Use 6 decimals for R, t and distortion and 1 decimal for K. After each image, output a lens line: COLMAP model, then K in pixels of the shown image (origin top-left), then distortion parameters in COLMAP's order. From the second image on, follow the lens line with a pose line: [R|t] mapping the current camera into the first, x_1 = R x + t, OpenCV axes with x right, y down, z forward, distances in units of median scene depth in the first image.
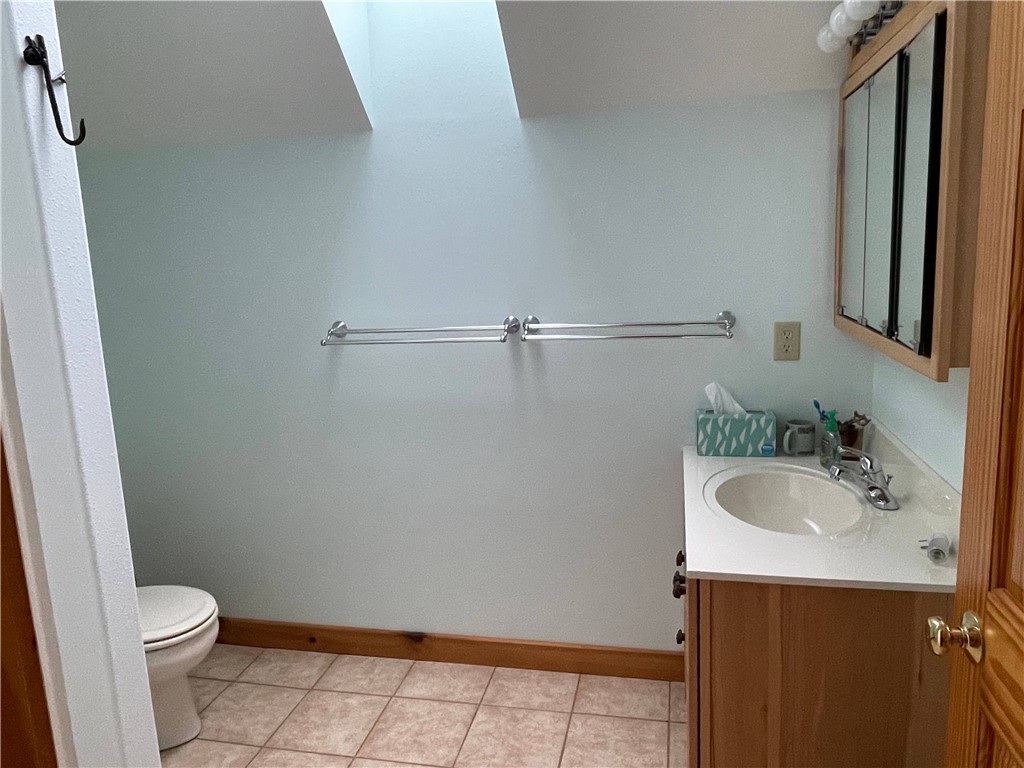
lens RADIAL K [[759.0, 0, 504.6], [0, 759.0, 371.3], [0, 0, 1]] dist [-0.001741, -0.006110]
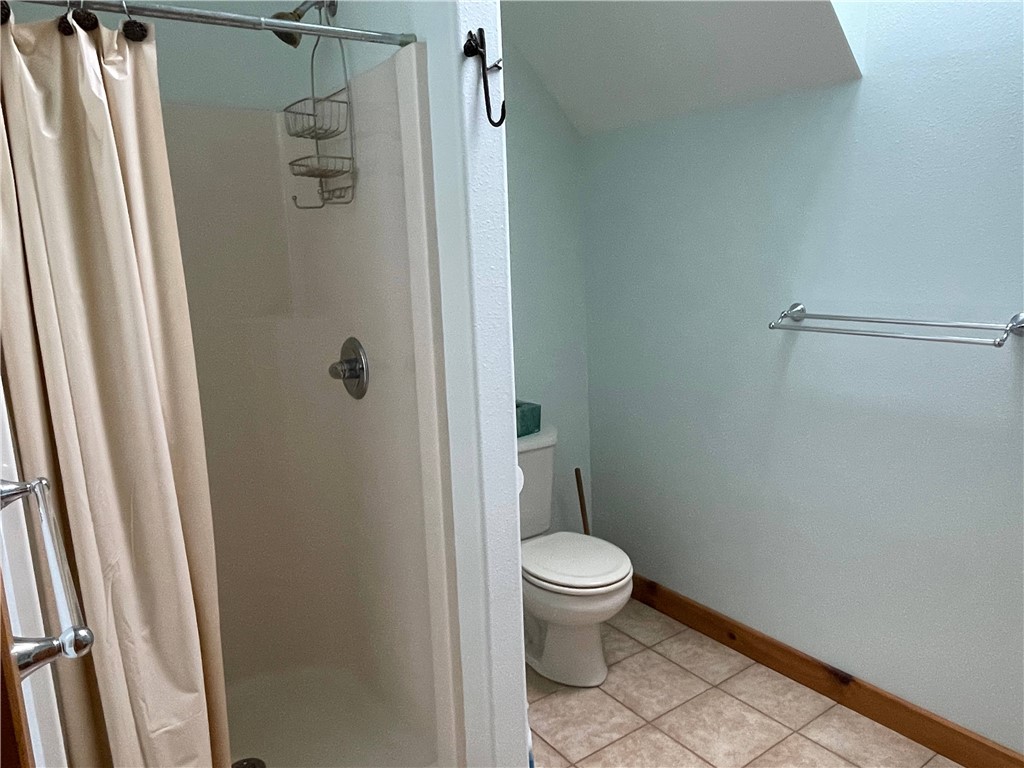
lens RADIAL K [[739.9, 0, 516.3], [0, 739.9, 372.7], [0, 0, 1]] dist [0.001029, -0.007418]
pose [[0.742502, 0.129936, -0.657121, 0.124942], [-0.104351, 0.991466, 0.078139, -0.019775], [0.661666, 0.010553, 0.749725, 0.136219]]
